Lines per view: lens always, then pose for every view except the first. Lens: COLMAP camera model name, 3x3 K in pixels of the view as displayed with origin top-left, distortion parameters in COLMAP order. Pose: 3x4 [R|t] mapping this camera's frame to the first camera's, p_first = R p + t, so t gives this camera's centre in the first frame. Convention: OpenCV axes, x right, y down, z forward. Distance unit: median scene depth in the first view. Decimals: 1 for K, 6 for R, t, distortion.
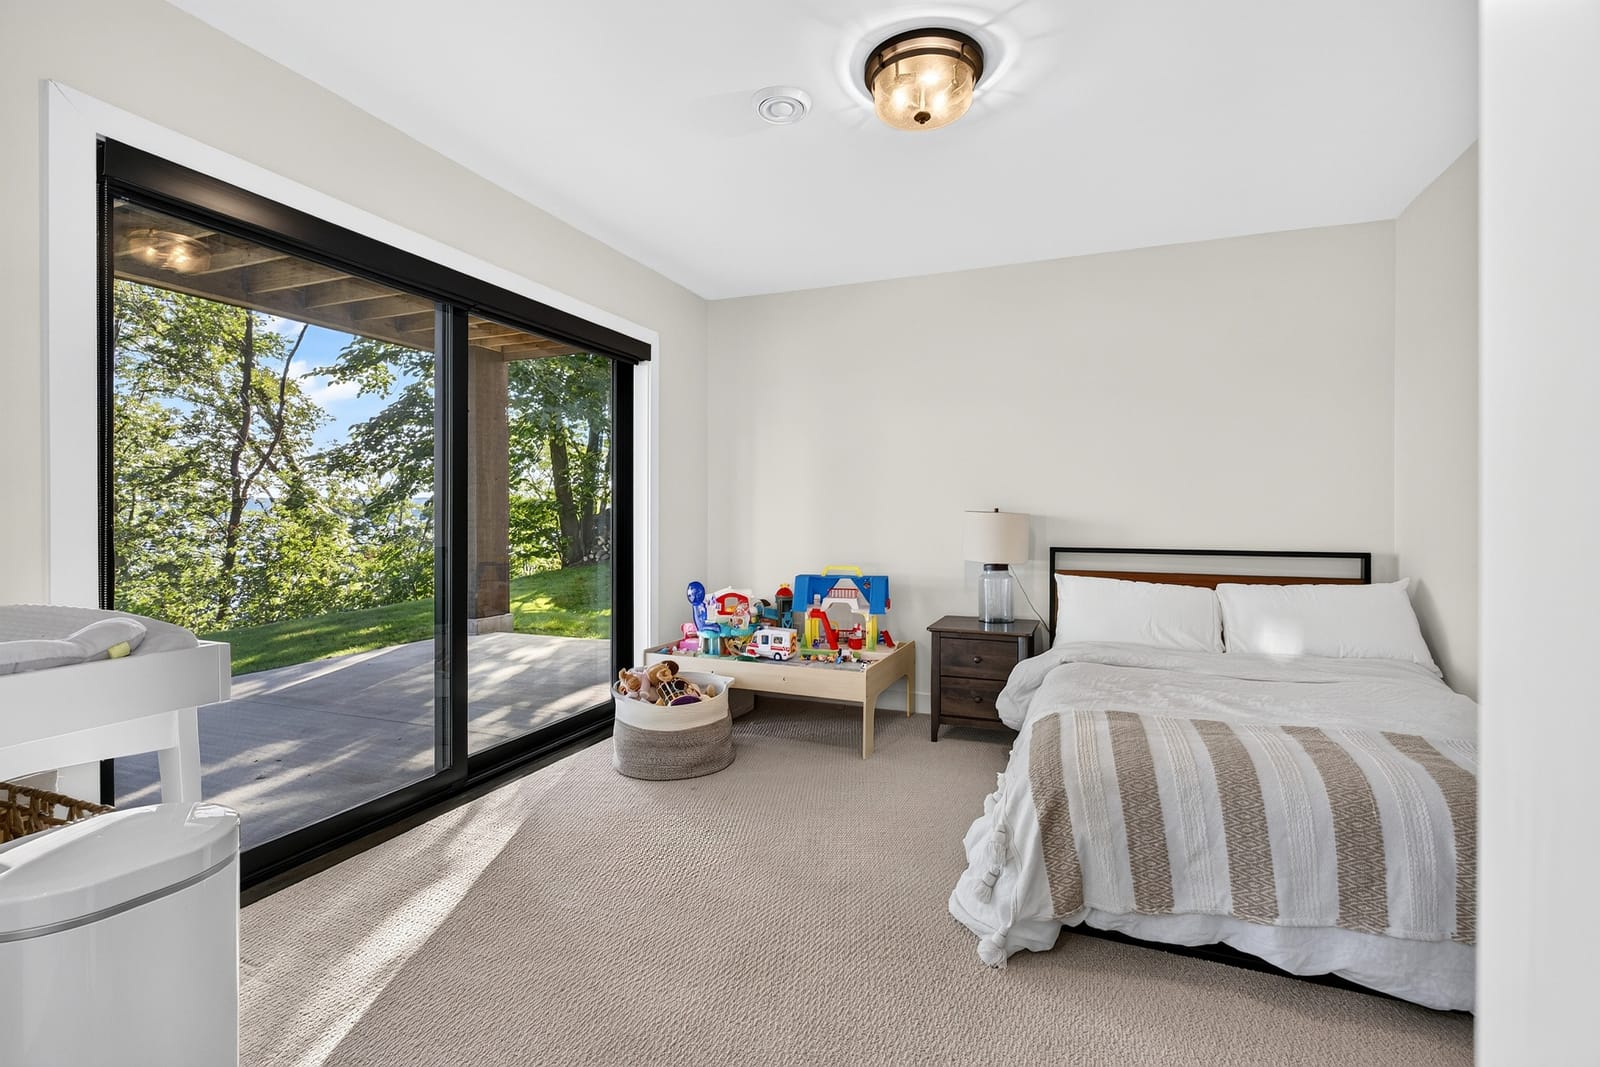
lens RADIAL K [[726.9, 0, 808.9], [0, 726.9, 518.4], [0, 0, 1]] dist [-0.003094, -0.000260]
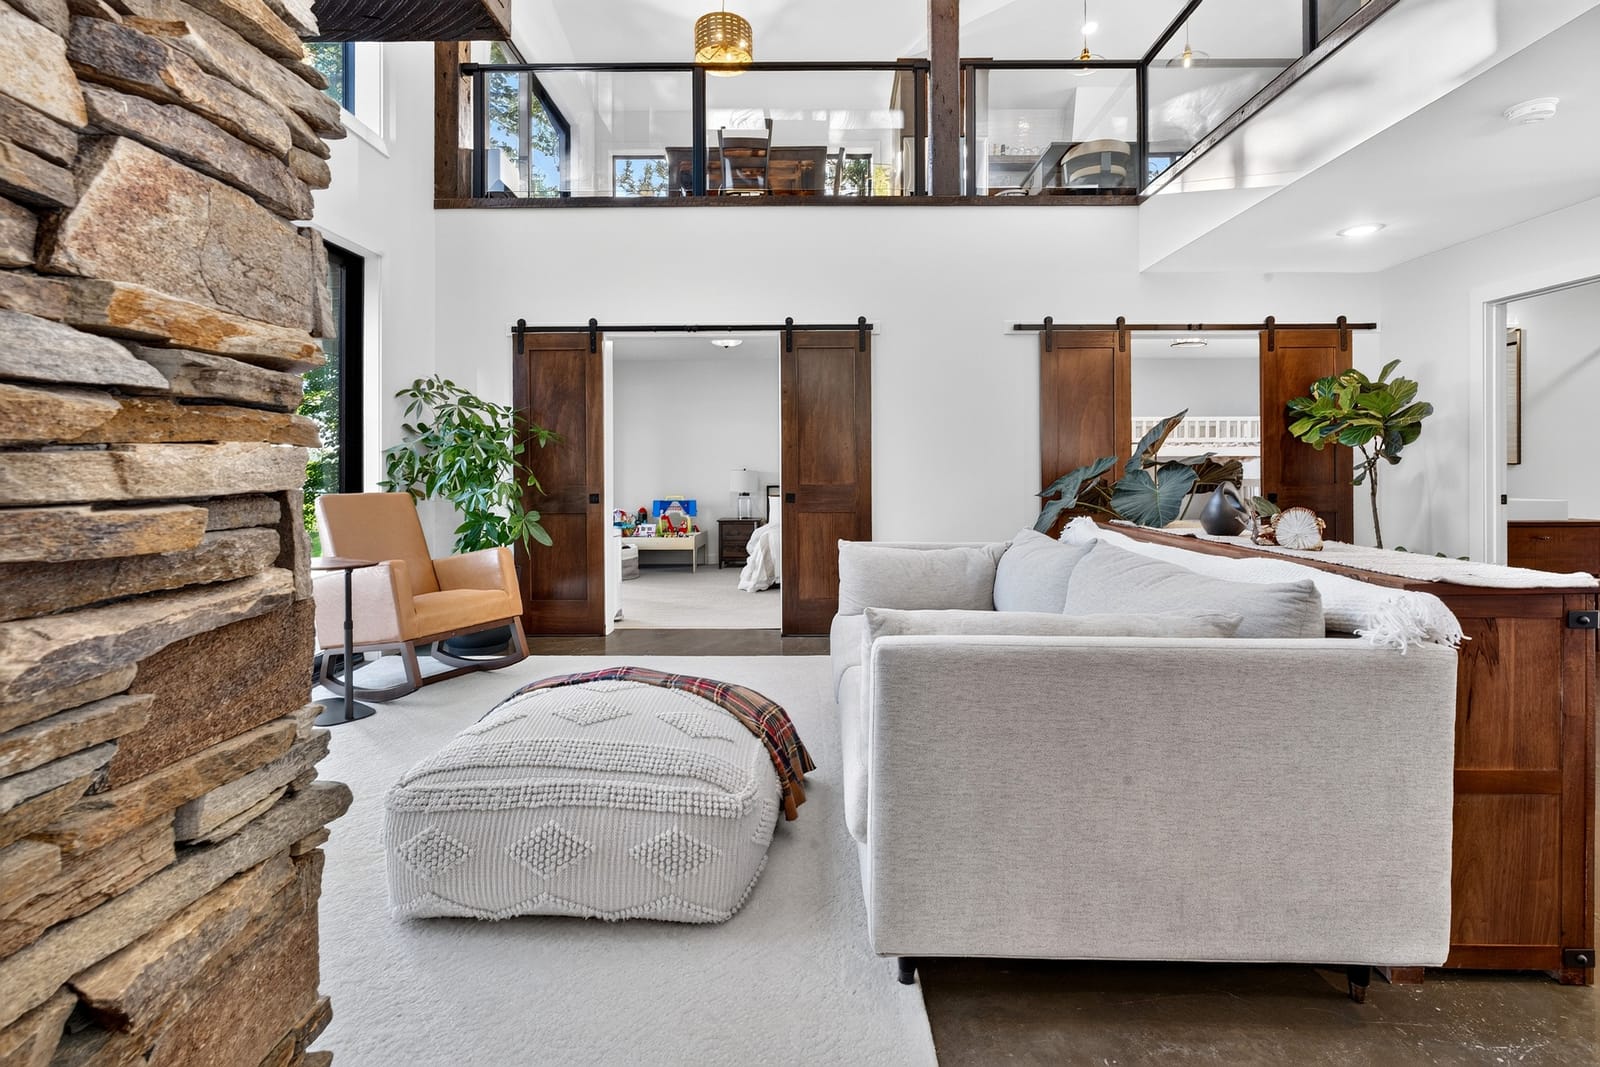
lens RADIAL K [[540.6, 0, 797.9], [0, 540.6, 480.9], [0, 0, 1]] dist [-0.000826, -0.000029]
pose [[0.931368, -0.009844, 0.363946, -0.204307], [0.005688, 0.999906, 0.012490, 0.004257], [-0.364034, -0.009563, 0.931336, -0.644758]]
